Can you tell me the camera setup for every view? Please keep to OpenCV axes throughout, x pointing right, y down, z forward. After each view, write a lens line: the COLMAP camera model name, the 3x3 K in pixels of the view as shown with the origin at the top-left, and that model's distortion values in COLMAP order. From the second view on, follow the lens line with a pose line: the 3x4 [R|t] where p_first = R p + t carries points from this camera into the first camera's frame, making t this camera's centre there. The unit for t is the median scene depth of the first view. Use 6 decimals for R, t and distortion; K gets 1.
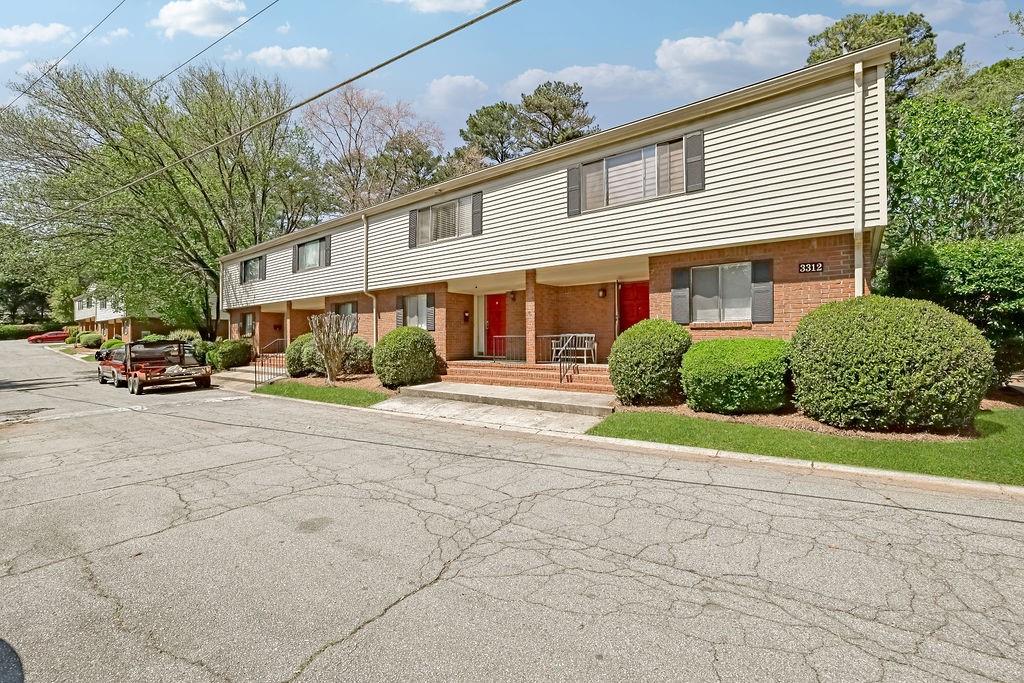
lens RADIAL K [[441.2, 0, 503.8], [0, 441.2, 338.3], [0, 0, 1]] dist [-0.030585, 0.009853]
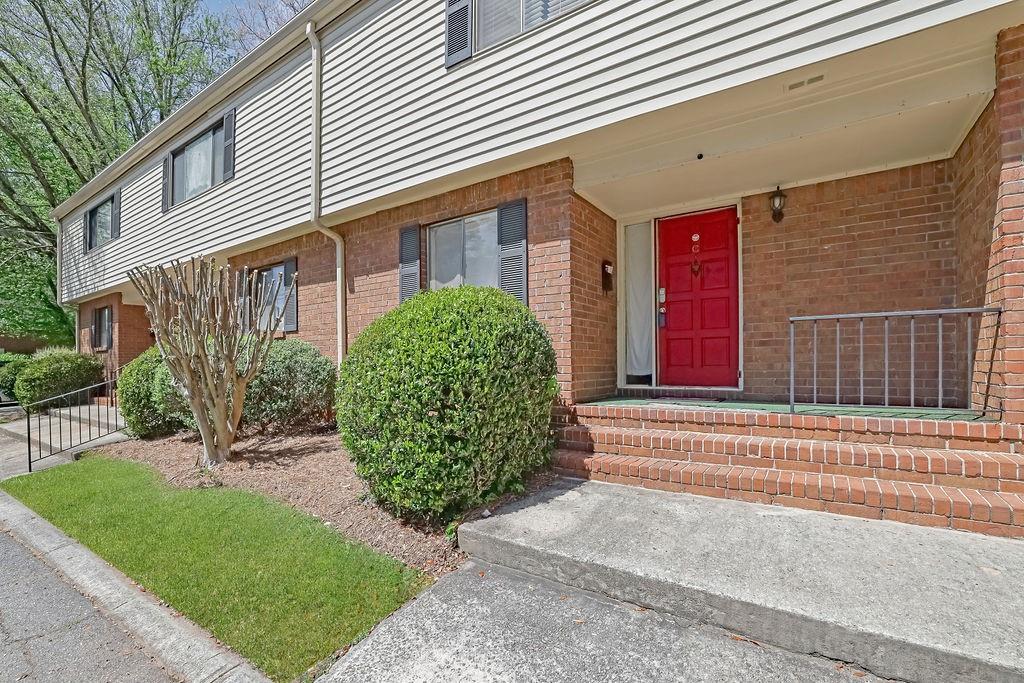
lens RADIAL K [[441.2, 0, 516.6], [0, 441.2, 364.4], [0, 0, 1]] dist [-0.030585, 0.009853]
pose [[0.994600, -0.004410, 0.103694, -0.206845], [0.003492, 0.999953, 0.009030, 0.020052], [-0.103728, -0.008619, 0.994568, 0.690808]]
